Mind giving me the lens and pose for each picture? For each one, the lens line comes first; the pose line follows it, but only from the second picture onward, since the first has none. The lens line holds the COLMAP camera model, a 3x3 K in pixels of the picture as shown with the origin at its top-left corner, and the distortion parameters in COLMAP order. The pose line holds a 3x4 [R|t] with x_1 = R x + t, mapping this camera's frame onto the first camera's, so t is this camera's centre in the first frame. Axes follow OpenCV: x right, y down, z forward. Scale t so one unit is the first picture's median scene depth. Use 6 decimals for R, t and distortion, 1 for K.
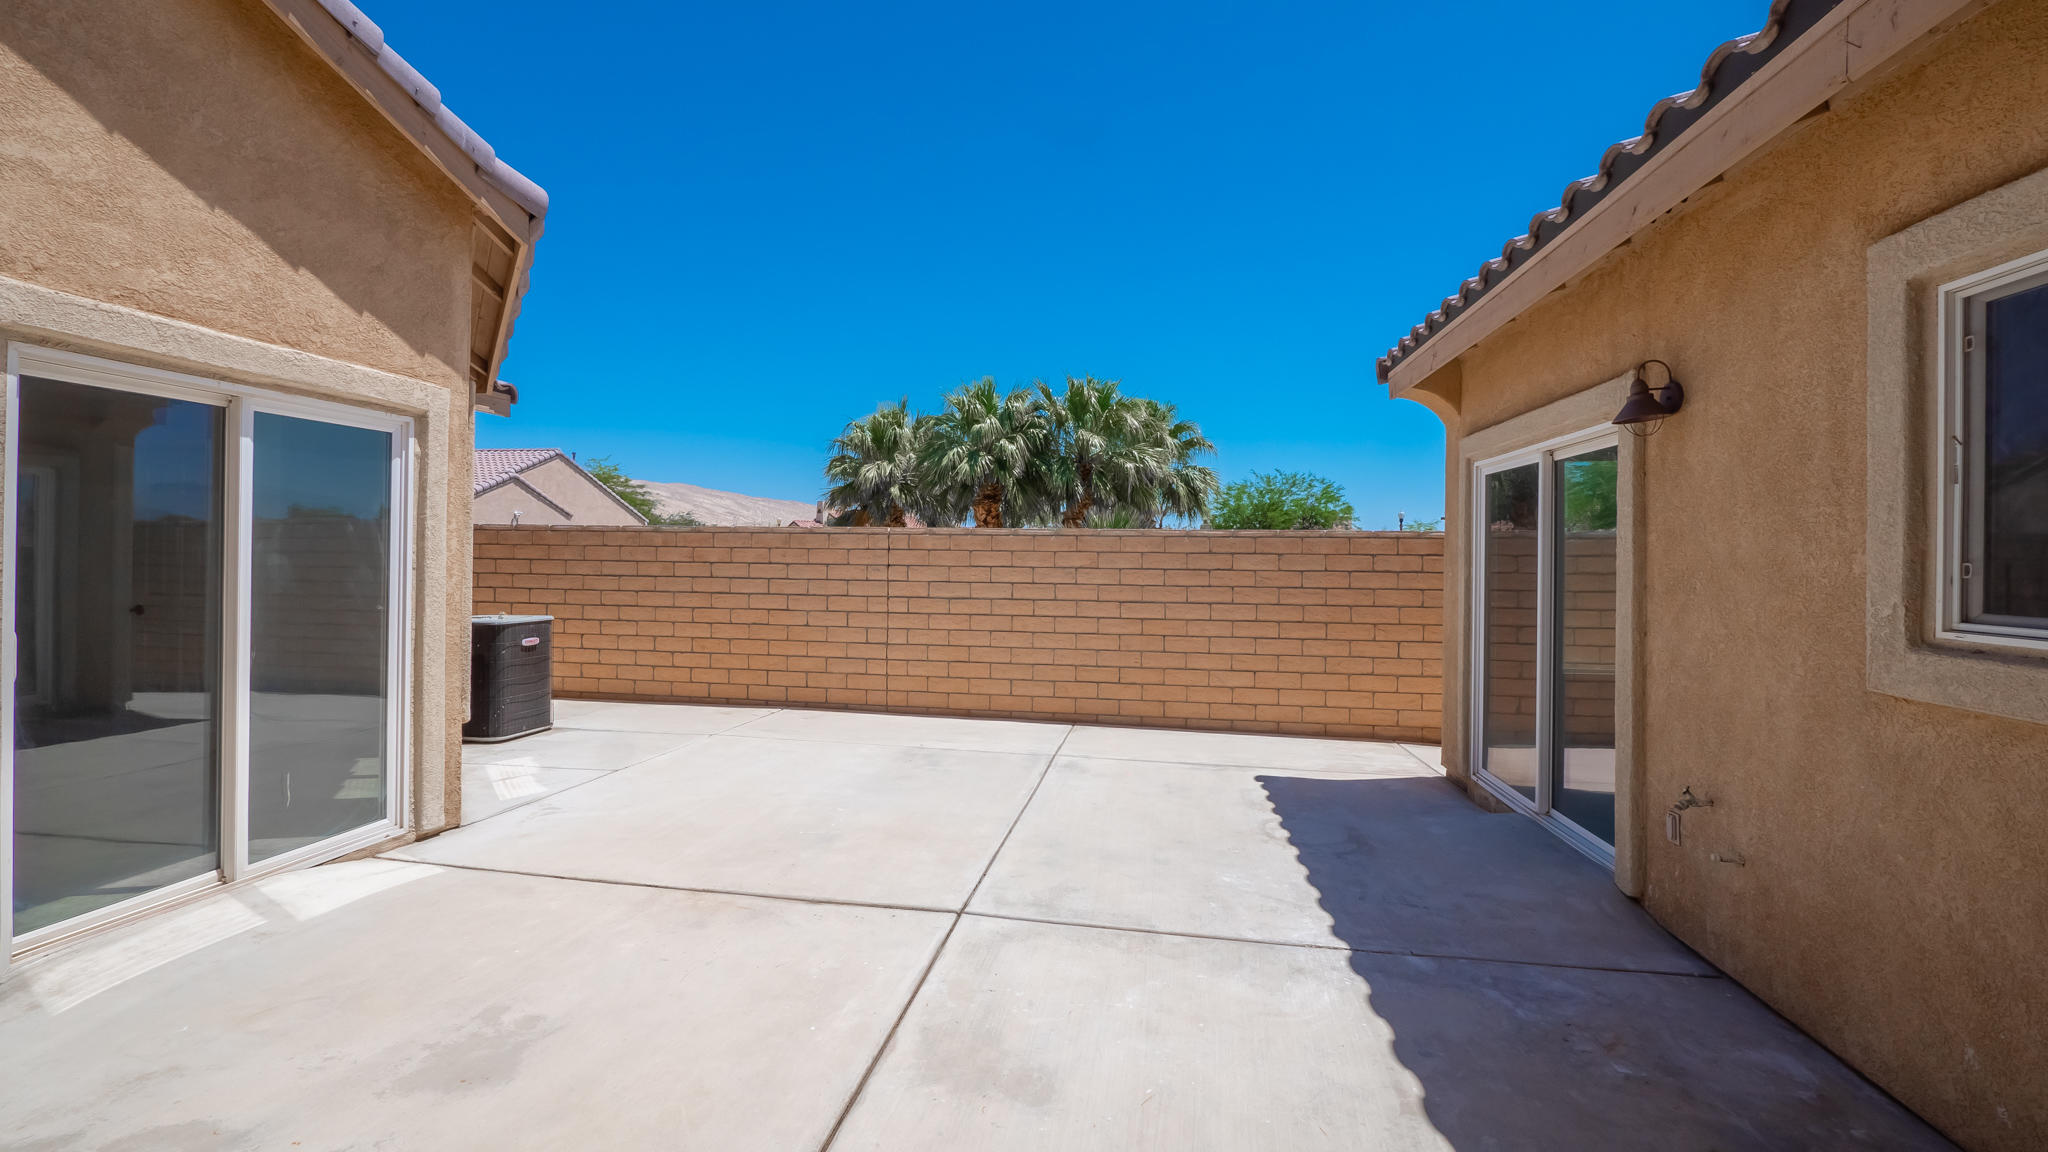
lens RADIAL K [[879.9, 0, 1014.5], [0, 879.9, 562.3], [0, 0, 1]] dist [-0.002563, -0.000327]
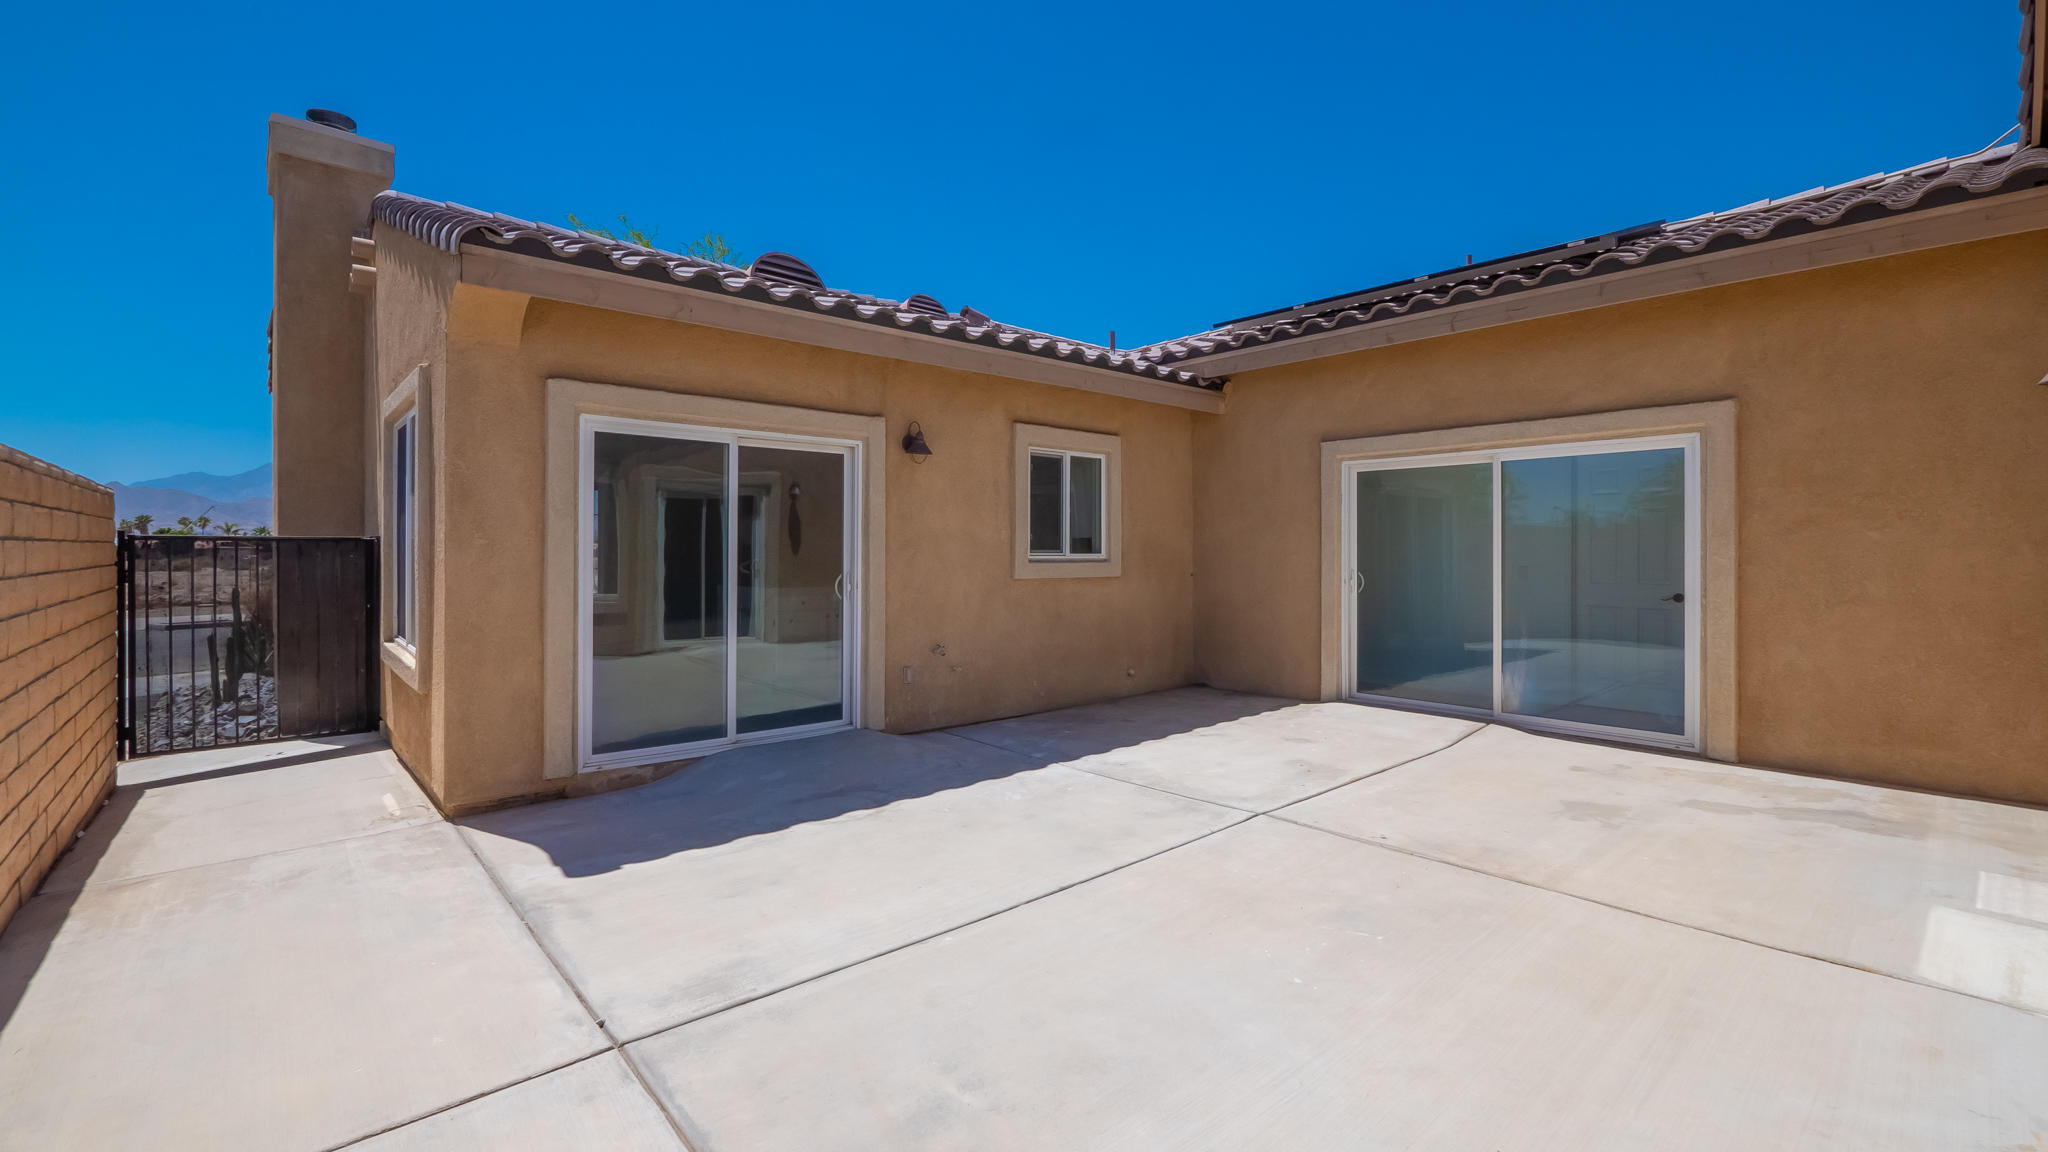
lens RADIAL K [[879.9, 0, 1021.2], [0, 879.9, 555.1], [0, 0, 1]] dist [-0.002563, -0.000327]
pose [[-0.772666, -0.017007, 0.634585, -0.558285], [-0.005691, 0.999786, 0.019864, 0.012212], [-0.634788, 0.011737, -0.772597, 2.092891]]
